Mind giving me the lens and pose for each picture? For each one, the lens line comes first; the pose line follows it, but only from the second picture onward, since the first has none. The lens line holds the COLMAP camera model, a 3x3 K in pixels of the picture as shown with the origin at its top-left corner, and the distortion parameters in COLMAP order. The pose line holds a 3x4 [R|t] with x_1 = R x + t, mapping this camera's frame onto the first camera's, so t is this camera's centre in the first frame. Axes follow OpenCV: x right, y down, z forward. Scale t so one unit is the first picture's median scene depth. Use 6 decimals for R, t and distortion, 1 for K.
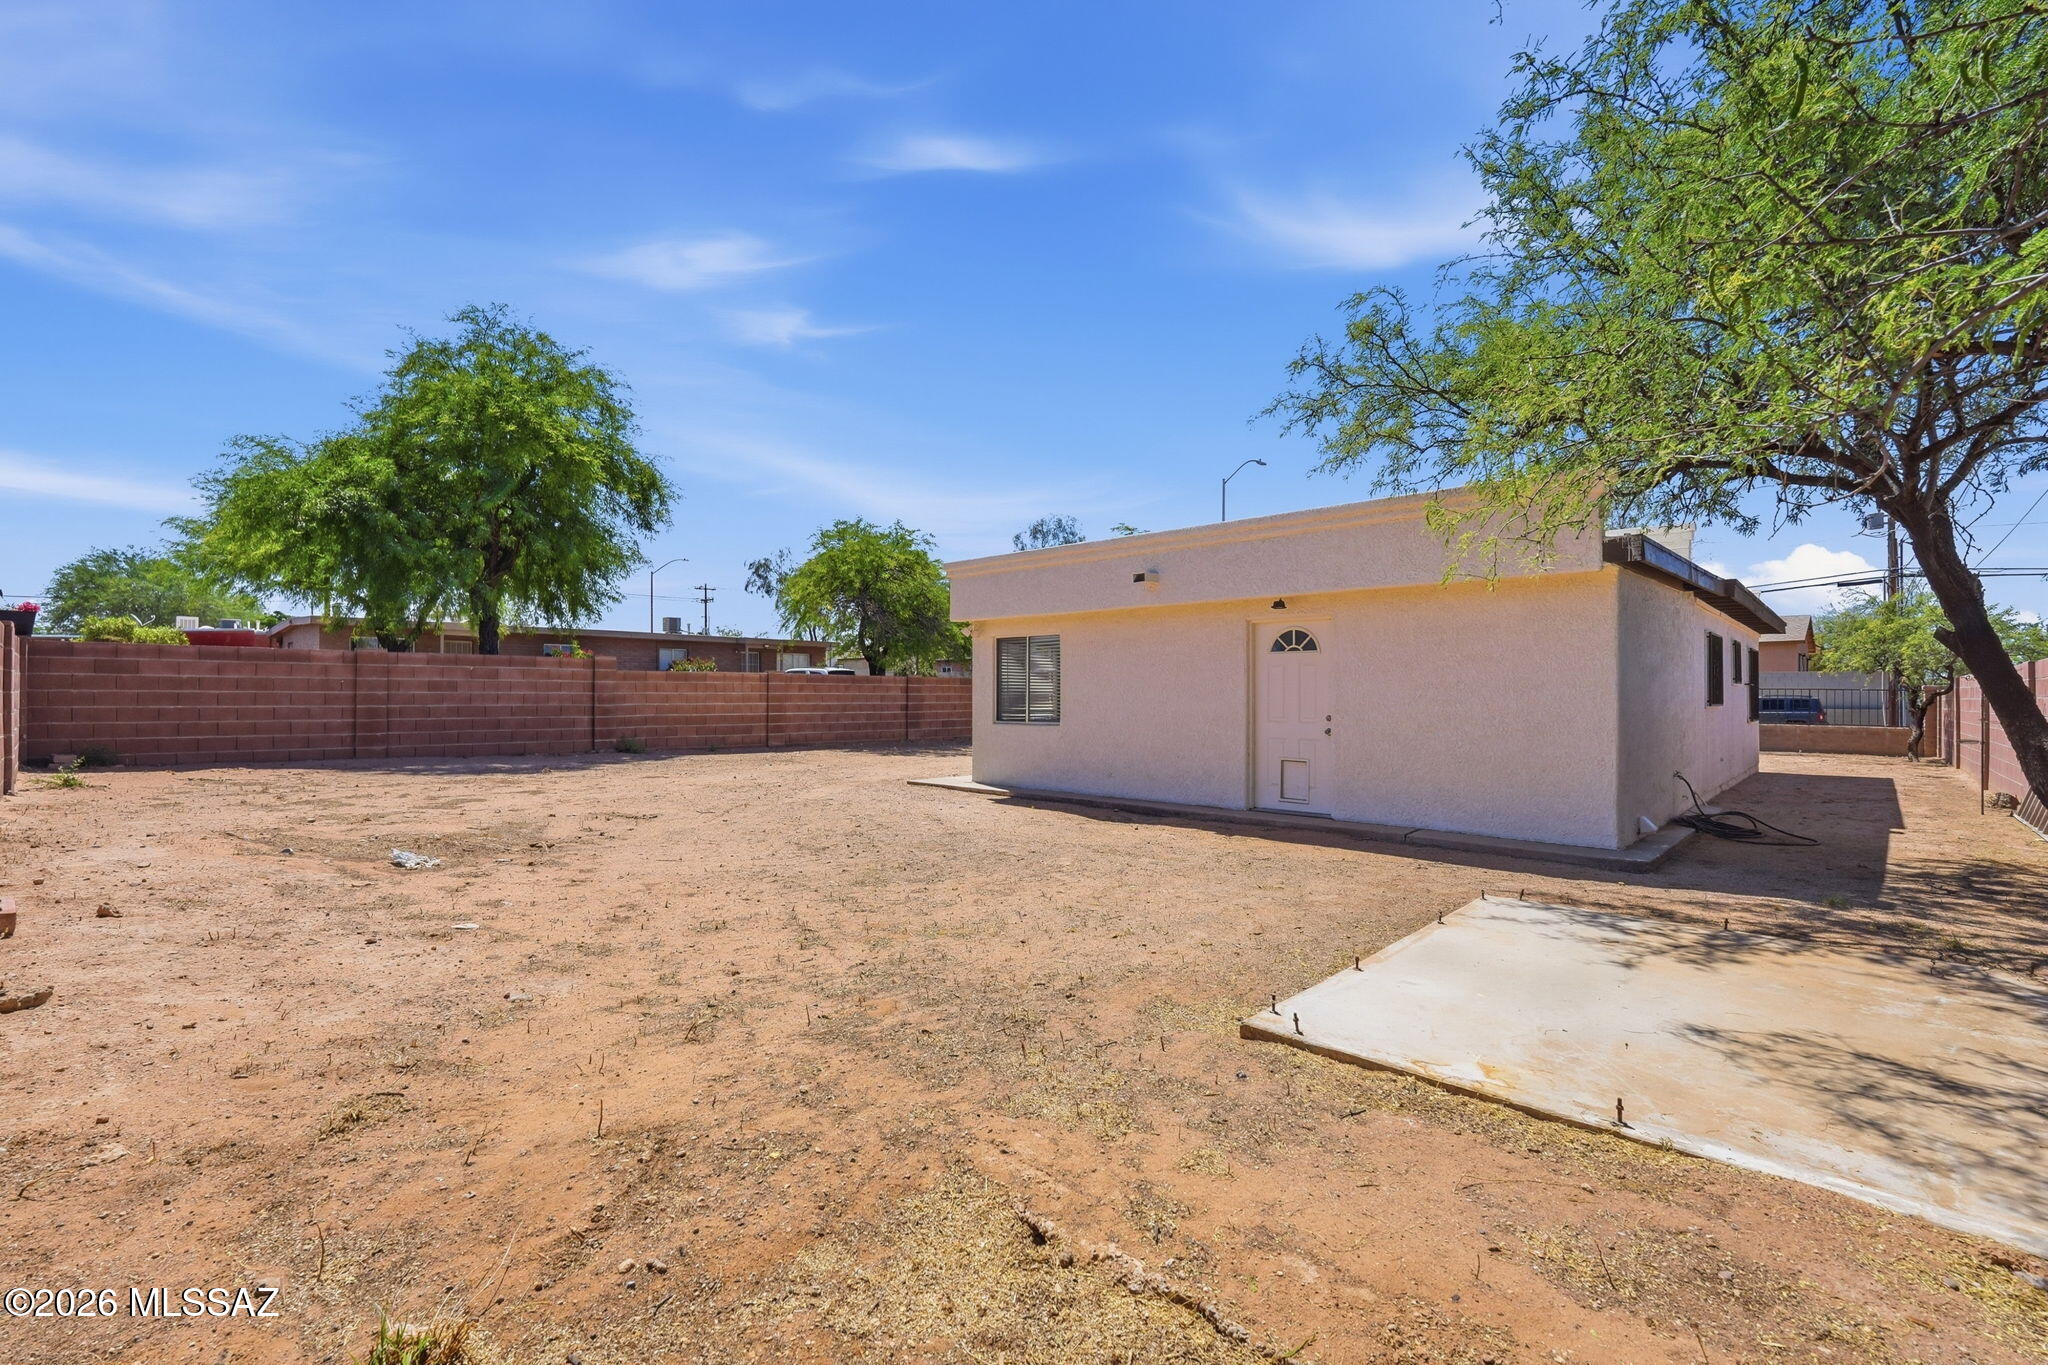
lens RADIAL K [[941.0, 0, 1003.4], [0, 941.0, 683.5], [0, 0, 1]] dist [-0.008623, 0.004303]
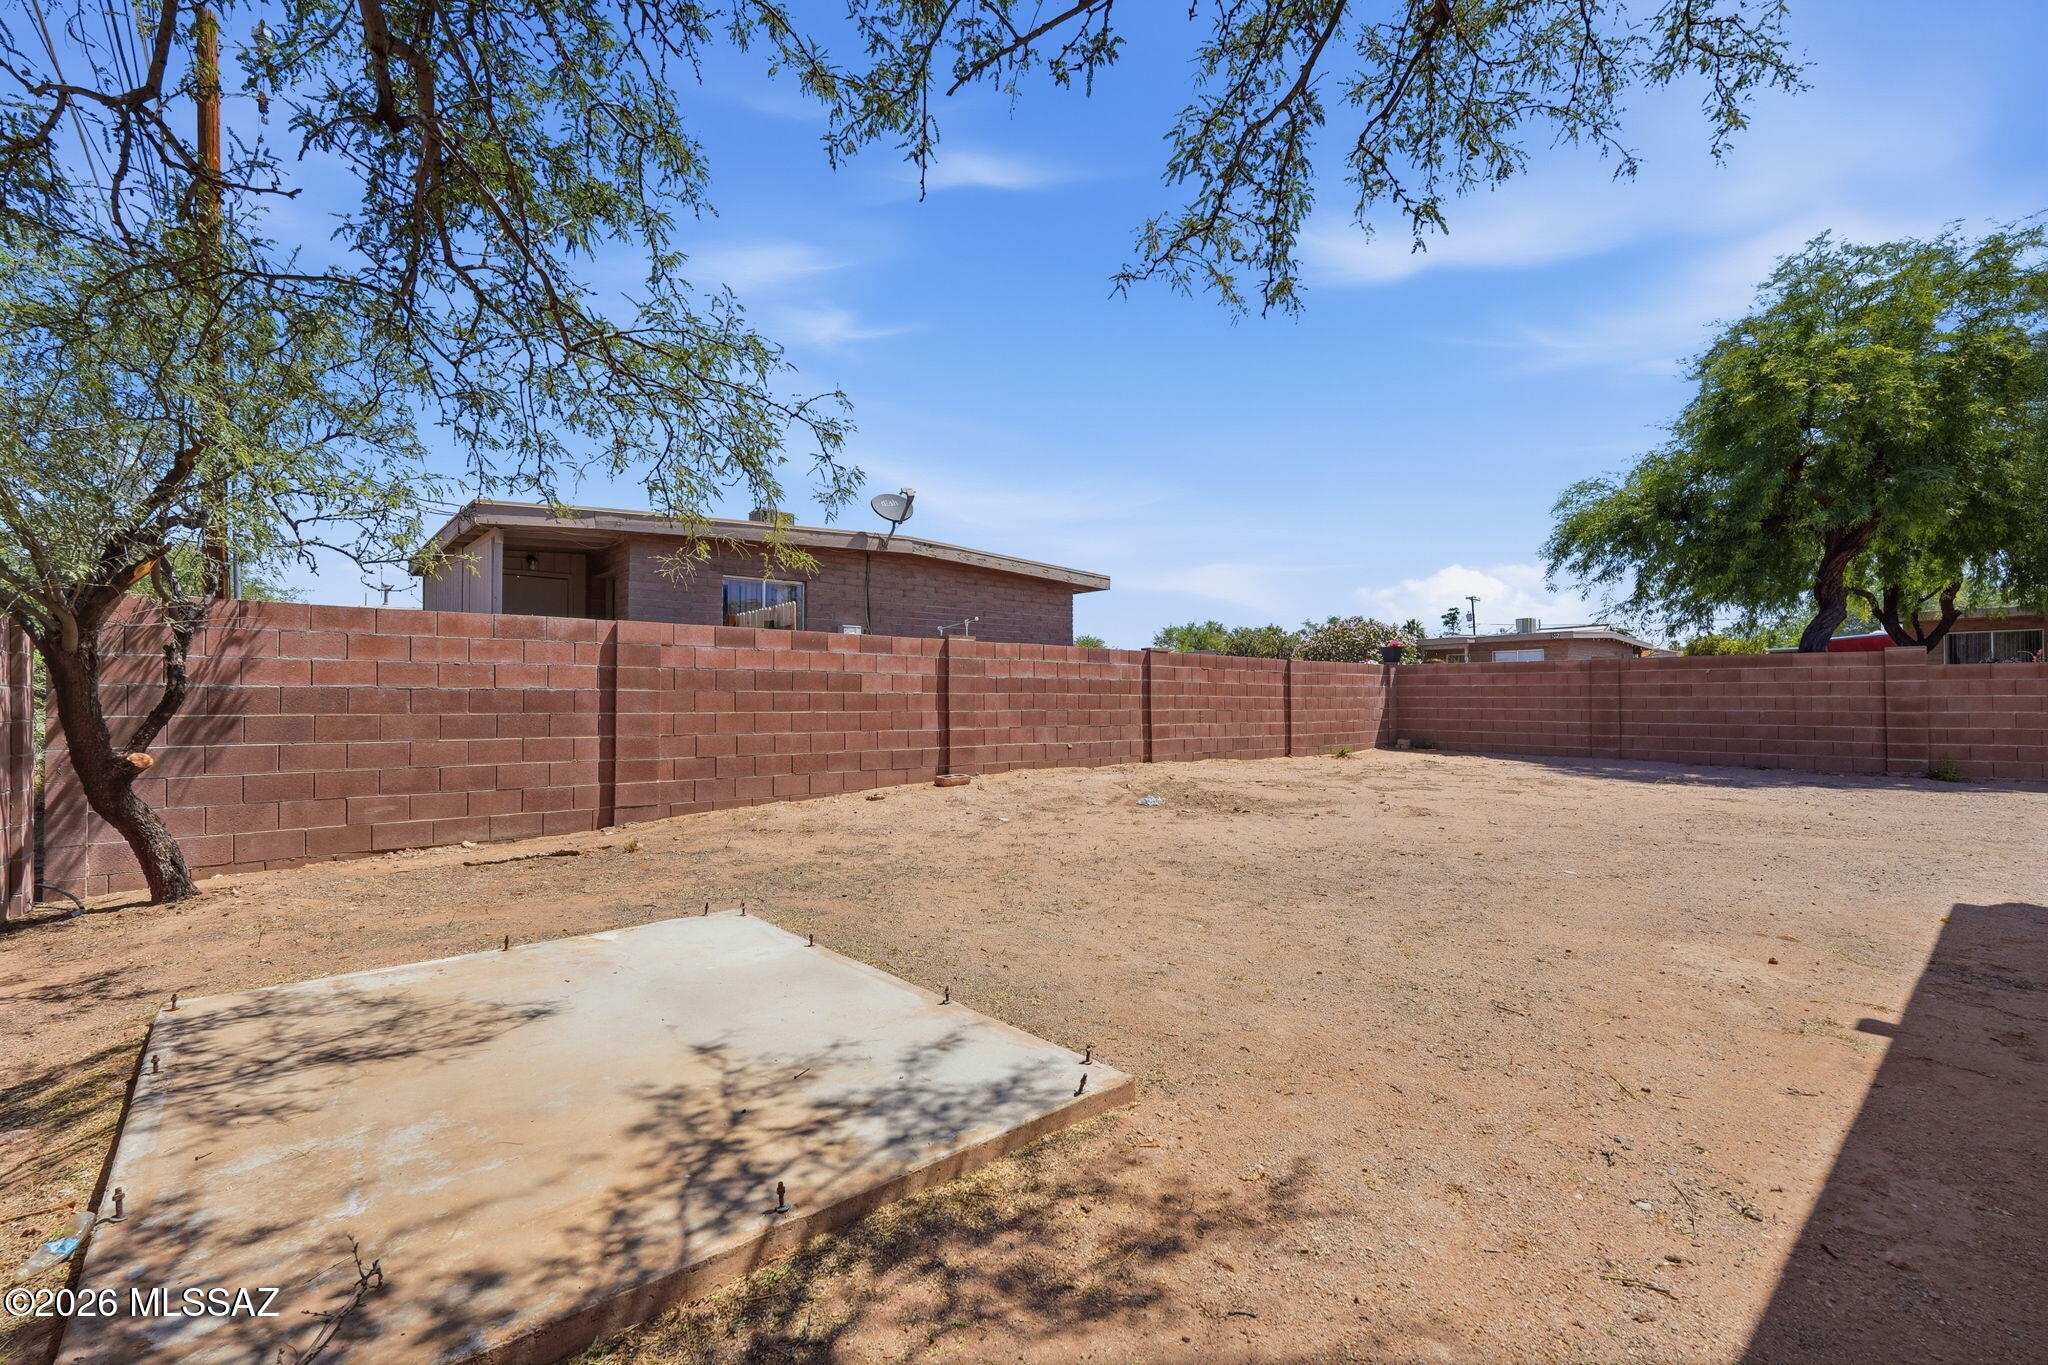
lens RADIAL K [[941.0, 0, 1012.1], [0, 941.0, 679.7], [0, 0, 1]] dist [-0.008623, 0.004303]
pose [[-0.144466, -0.023411, -0.989233, 1.432476], [0.011198, 0.999617, -0.025292, 0.026245], [0.989446, -0.014731, -0.144149, 1.404446]]
